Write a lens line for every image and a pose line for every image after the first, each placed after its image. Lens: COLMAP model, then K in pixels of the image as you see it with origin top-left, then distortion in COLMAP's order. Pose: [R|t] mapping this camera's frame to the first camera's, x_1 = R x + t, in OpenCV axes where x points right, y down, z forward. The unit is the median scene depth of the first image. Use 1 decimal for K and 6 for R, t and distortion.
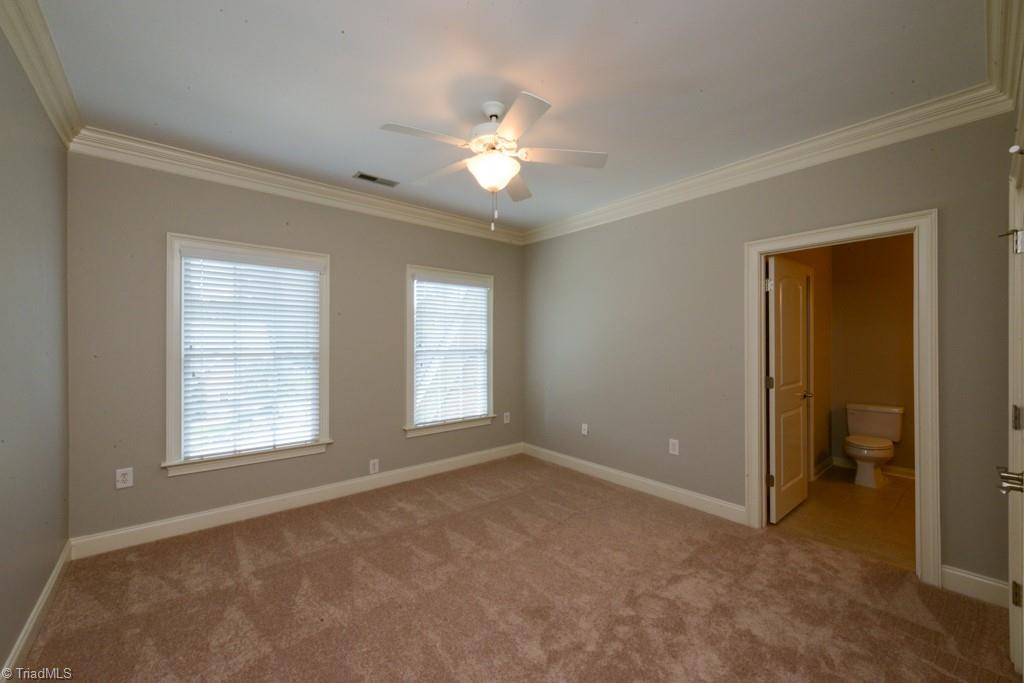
lens RADIAL K [[397.5, 0, 515.8], [0, 397.5, 342.4], [0, 0, 1]] dist [0.002940, -0.000600]
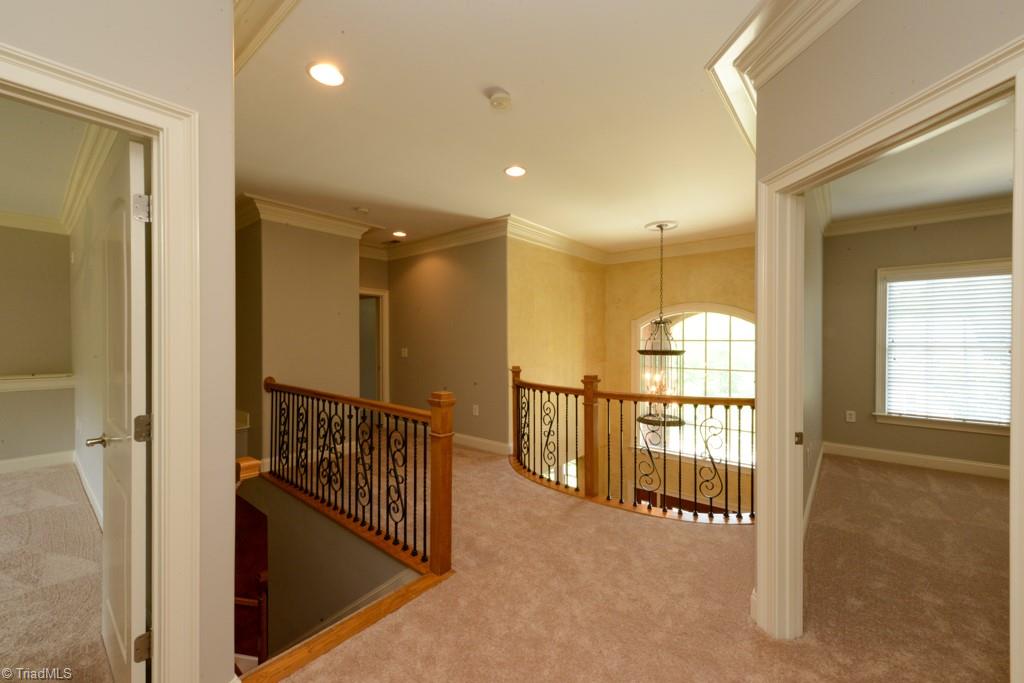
lens RADIAL K [[397.5, 0, 513.6], [0, 397.5, 338.8], [0, 0, 1]] dist [0.002940, -0.000600]
pose [[0.156060, 0.007667, -0.987718, 0.464035], [-0.000763, 0.999971, 0.007642, -0.006531], [0.987747, -0.000439, 0.156061, -0.674104]]
